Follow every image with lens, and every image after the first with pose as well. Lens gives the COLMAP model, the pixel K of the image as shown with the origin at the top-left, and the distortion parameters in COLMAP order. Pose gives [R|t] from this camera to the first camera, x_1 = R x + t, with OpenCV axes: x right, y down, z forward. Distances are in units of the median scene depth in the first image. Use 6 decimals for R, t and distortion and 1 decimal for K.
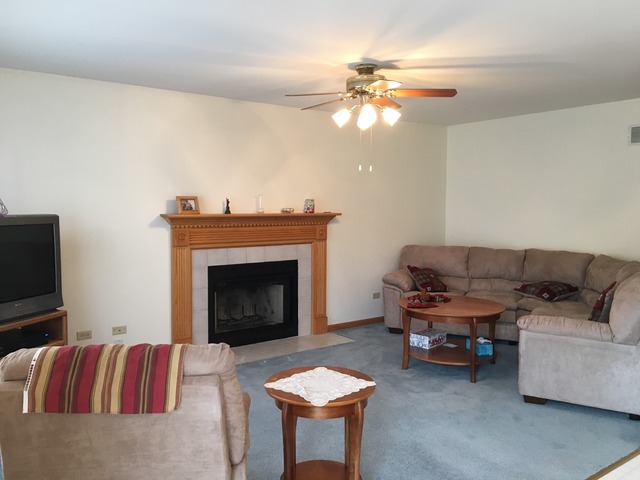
lens RADIAL K [[533.7, 0, 317.2], [0, 533.7, 238.9], [0, 0, 1]] dist [0.112162, -0.189265]
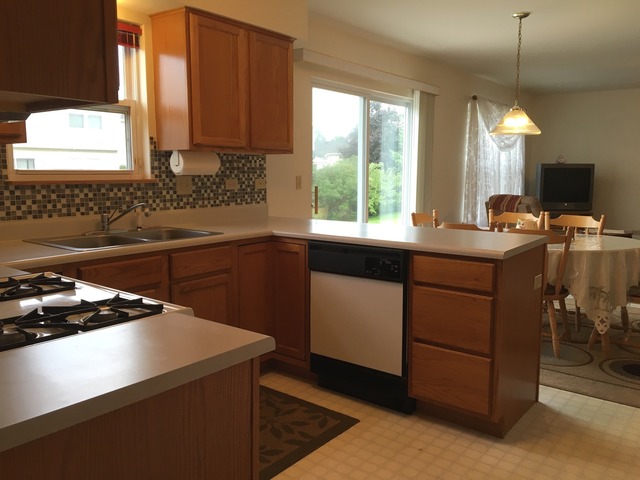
lens RADIAL K [[533.7, 0, 317.2], [0, 533.7, 238.9], [0, 0, 1]] dist [0.112162, -0.189265]
pose [[0.254086, 0.118026, -0.959953, 0.941602], [-0.069400, 0.992193, 0.103621, 0.072483], [0.964689, 0.040292, 0.260293, -0.387994]]
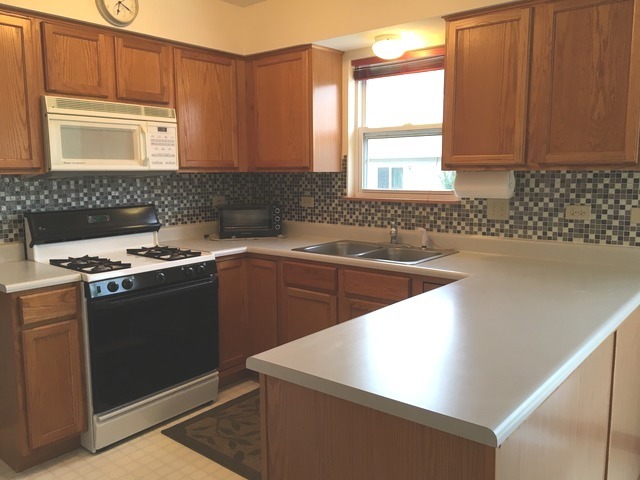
lens RADIAL K [[533.7, 0, 317.2], [0, 533.7, 238.9], [0, 0, 1]] dist [0.112162, -0.189265]
pose [[-0.973388, 0.030787, -0.227087, 0.585198], [-0.015015, 0.980237, 0.197254, 0.009277], [0.228672, 0.195415, -0.953689, 0.119070]]
